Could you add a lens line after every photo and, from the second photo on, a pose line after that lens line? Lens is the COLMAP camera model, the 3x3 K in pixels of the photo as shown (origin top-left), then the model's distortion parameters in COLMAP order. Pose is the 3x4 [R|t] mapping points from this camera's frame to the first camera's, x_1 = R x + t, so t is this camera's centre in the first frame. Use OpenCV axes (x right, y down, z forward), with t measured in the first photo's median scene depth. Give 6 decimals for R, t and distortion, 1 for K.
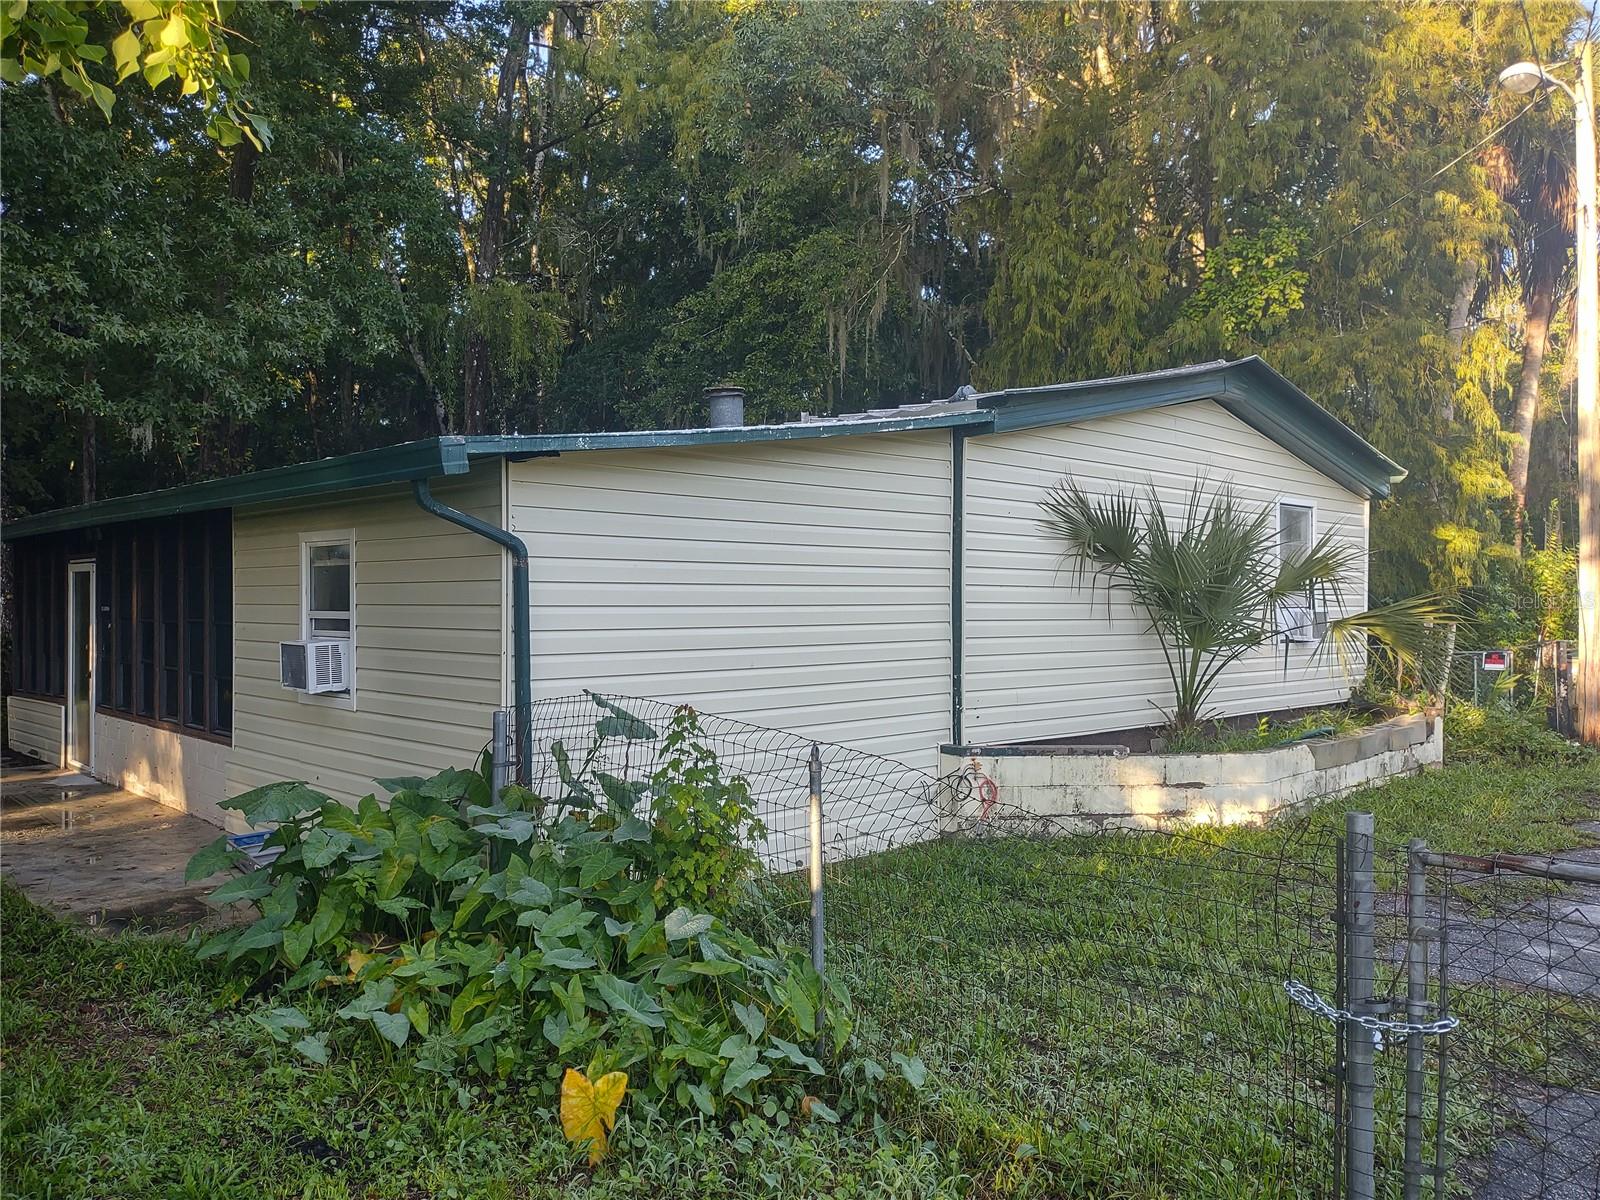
lens RADIAL K [[1204.2, 0, 802.5], [0, 1204.2, 603.3], [0, 0, 1]] dist [0.006289, 0.000816]
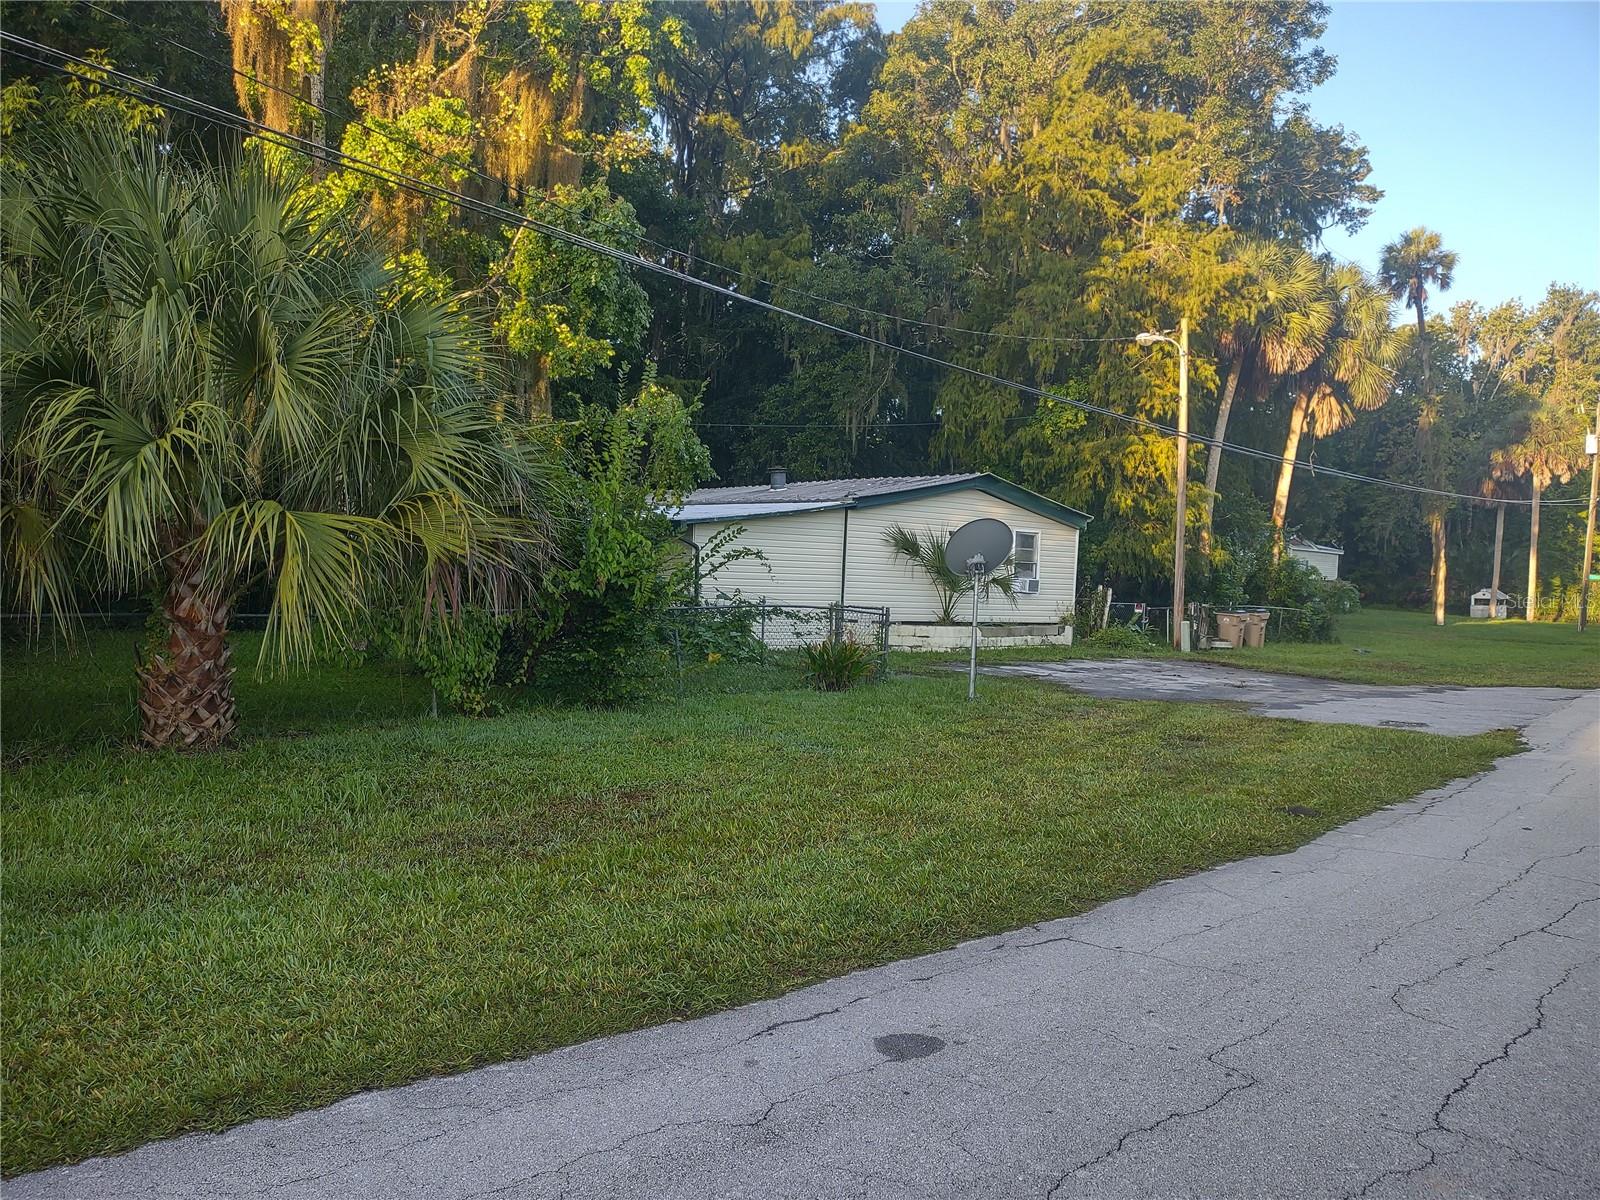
lens RADIAL K [[1204.2, 0, 798.5], [0, 1204.2, 599.2], [0, 0, 1]] dist [0.006289, 0.000816]
pose [[0.994393, 0.044348, -0.096003, 0.258419], [-0.041944, 0.998757, 0.026922, 0.000371], [0.097078, -0.022744, 0.995017, -1.580975]]
